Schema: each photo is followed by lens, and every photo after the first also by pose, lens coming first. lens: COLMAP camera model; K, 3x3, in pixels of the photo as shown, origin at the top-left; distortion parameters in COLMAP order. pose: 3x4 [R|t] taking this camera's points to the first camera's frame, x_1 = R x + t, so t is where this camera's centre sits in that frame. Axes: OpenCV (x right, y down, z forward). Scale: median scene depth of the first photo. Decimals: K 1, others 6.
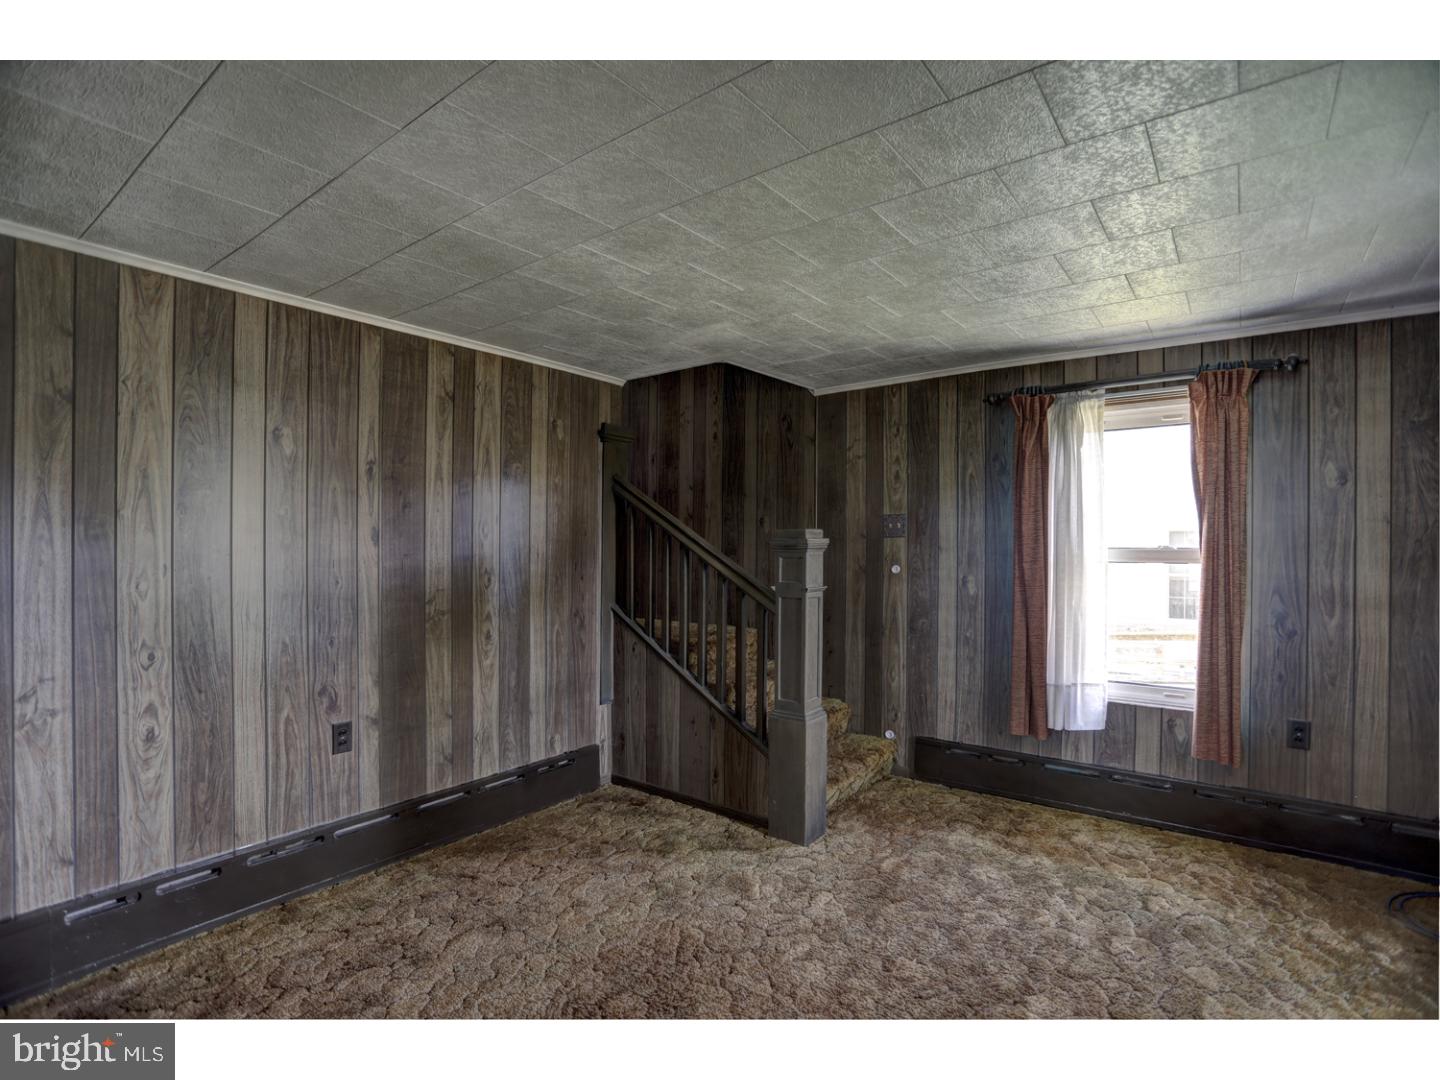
lens RADIAL K [[710.9, 0, 716.8], [0, 710.9, 537.8], [0, 0, 1]] dist [-0.043639, 0.015344]
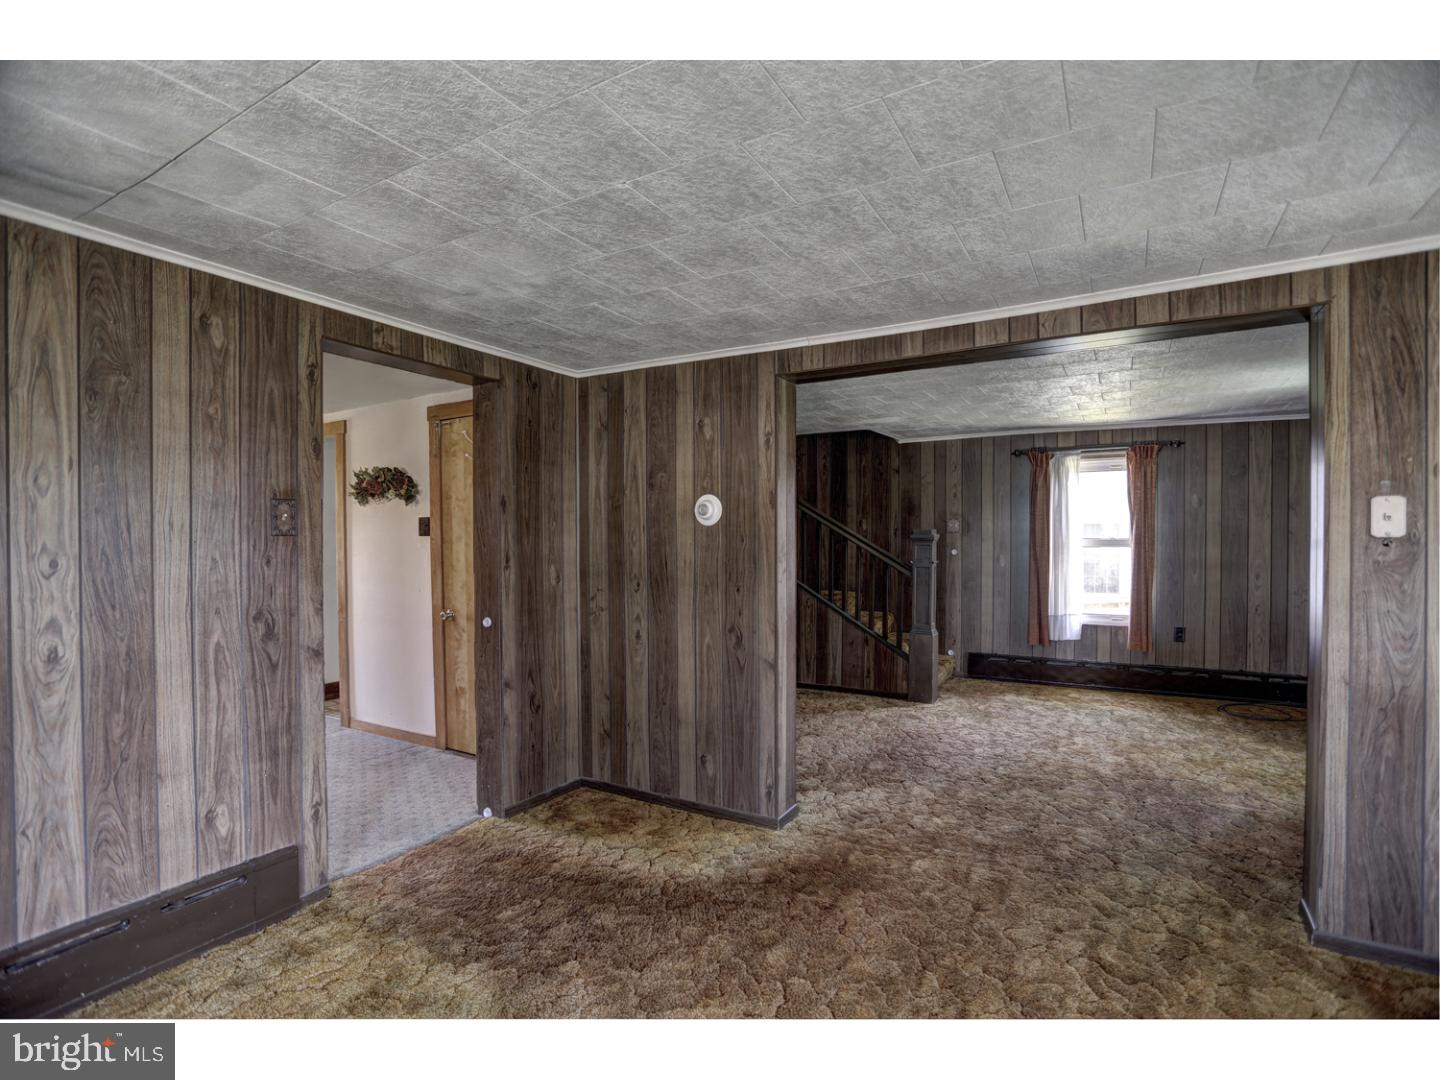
lens RADIAL K [[710.9, 0, 725.7], [0, 710.9, 541.7], [0, 0, 1]] dist [-0.043639, 0.015344]
pose [[0.991380, -0.009634, 0.130666, -0.492076], [0.007790, 0.999863, 0.014622, -0.008532], [-0.130788, -0.013478, 0.991319, -0.563391]]
